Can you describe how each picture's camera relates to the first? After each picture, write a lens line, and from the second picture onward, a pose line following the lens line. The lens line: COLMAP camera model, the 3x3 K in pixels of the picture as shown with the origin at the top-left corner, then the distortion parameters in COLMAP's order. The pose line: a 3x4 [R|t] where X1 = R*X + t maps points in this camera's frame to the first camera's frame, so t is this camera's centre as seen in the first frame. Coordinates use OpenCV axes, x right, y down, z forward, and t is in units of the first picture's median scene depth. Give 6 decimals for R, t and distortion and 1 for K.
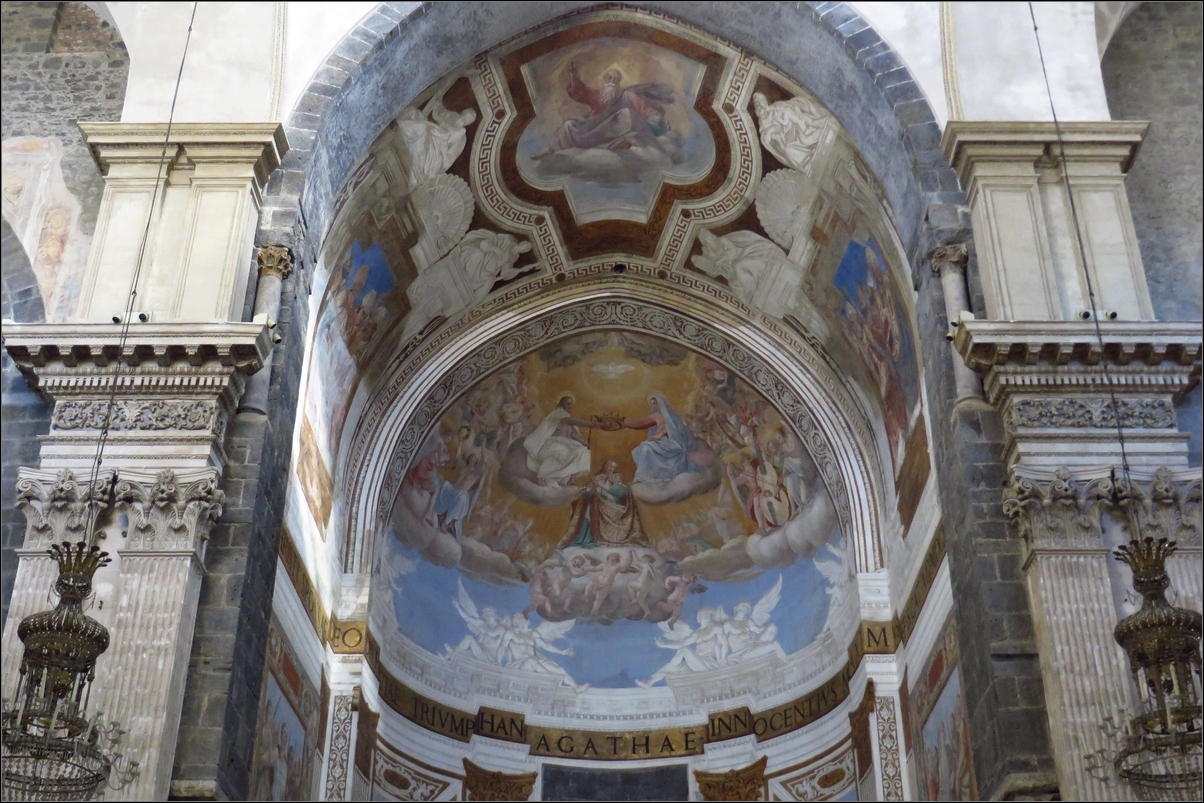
lens RADIAL K [[1544.6, 0, 602.0], [0, 1544.6, 401.5], [0, 0, 1]] dist [-0.120099, 0.102090]
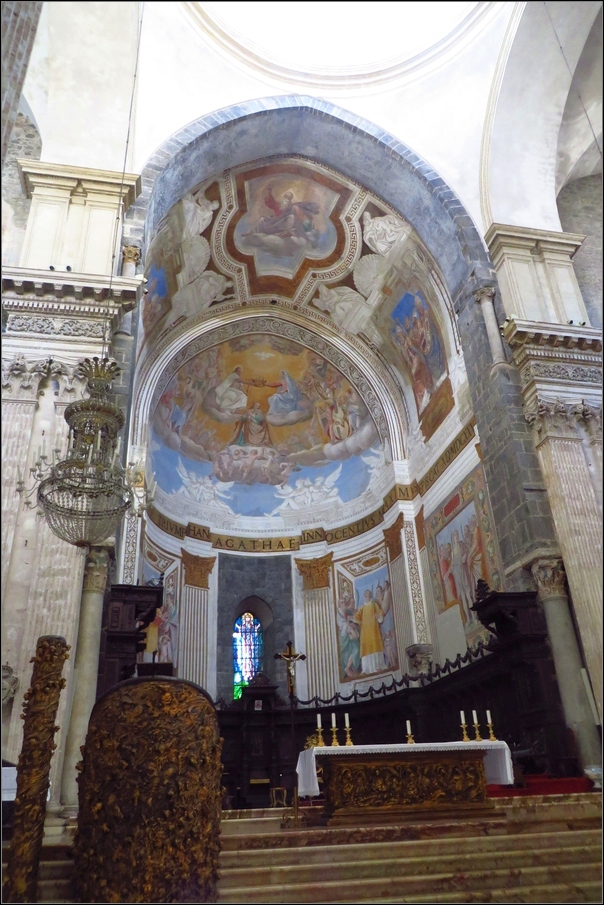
lens RADIAL K [[690.1, 0, 299.7], [0, 690.1, 468.4], [0, 0, 1]] dist [-0.048308, 0.007245]
pose [[0.976568, 0.055056, 0.208049, -0.156090], [-0.070693, 0.995145, 0.068481, 0.075397], [-0.203268, -0.081583, 0.975718, 0.155570]]
